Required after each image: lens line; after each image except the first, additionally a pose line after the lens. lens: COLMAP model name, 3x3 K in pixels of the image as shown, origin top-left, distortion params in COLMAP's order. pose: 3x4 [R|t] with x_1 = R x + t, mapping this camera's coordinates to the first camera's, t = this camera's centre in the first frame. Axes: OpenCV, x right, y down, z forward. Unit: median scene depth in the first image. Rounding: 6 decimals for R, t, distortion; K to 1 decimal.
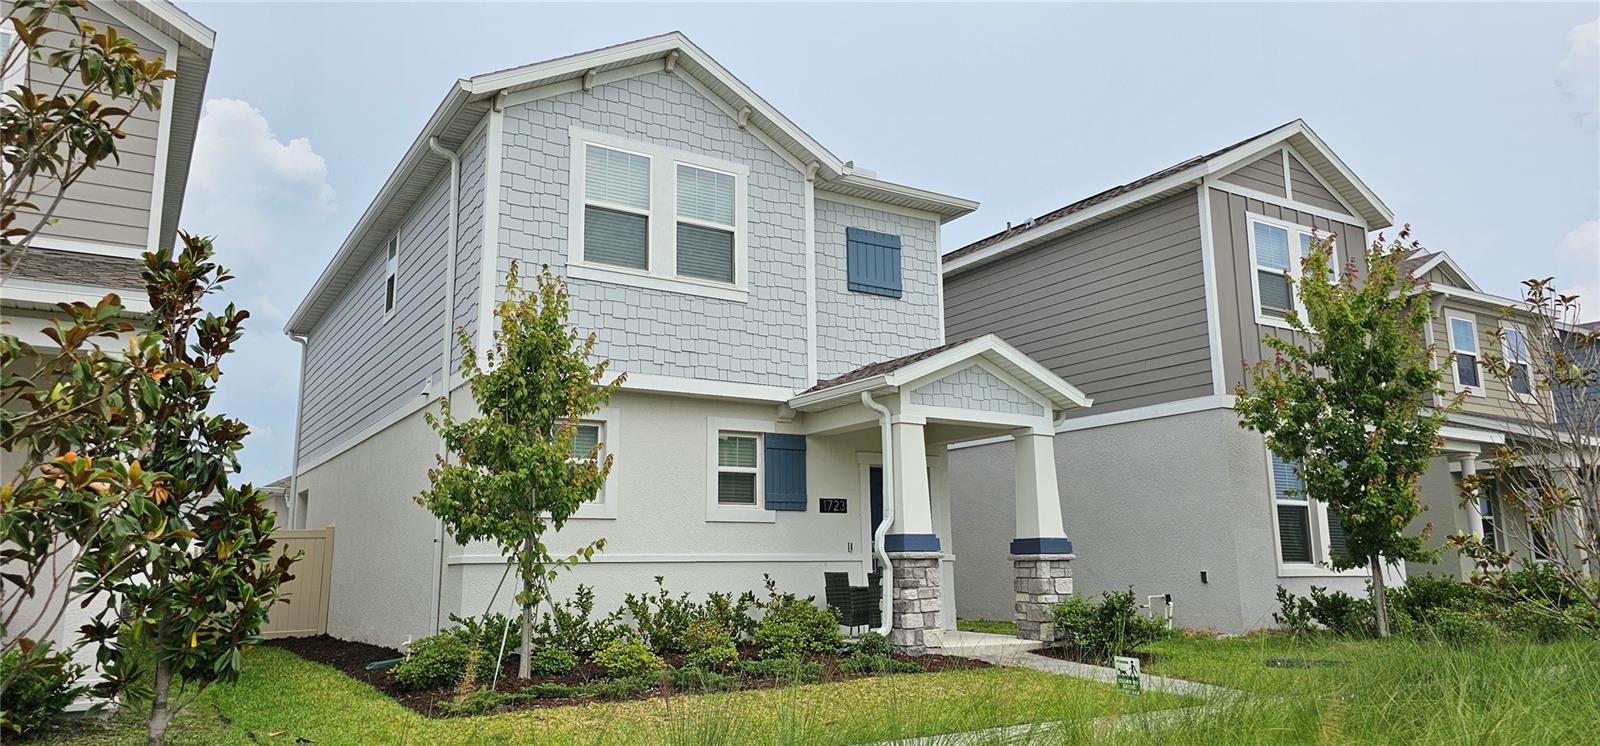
lens RADIAL K [[1028.5, 0, 797.8], [0, 1028.5, 366.4], [0, 0, 1]] dist [-0.002468, 0.000273]
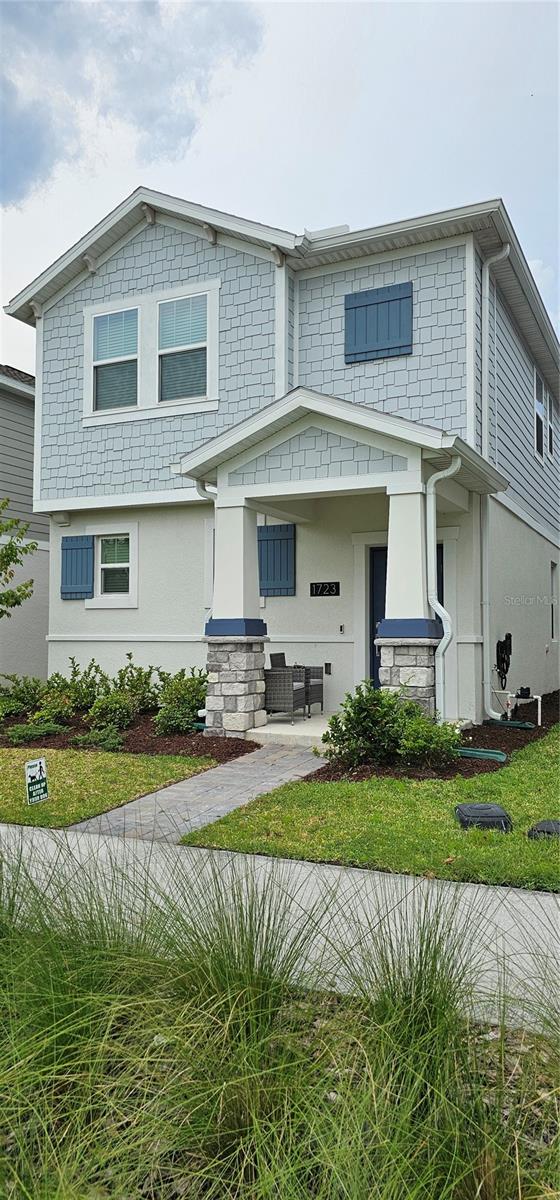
lens RADIAL K [[840.8, 0, 277.9], [0, 840.8, 607.7], [0, 0, 1]] dist [0.002796, -0.000380]
pose [[0.517863, -0.018048, -0.855273, 0.730498], [0.149899, 0.986224, 0.069951, 0.090937], [0.842228, -0.164430, 0.513434, 0.550297]]
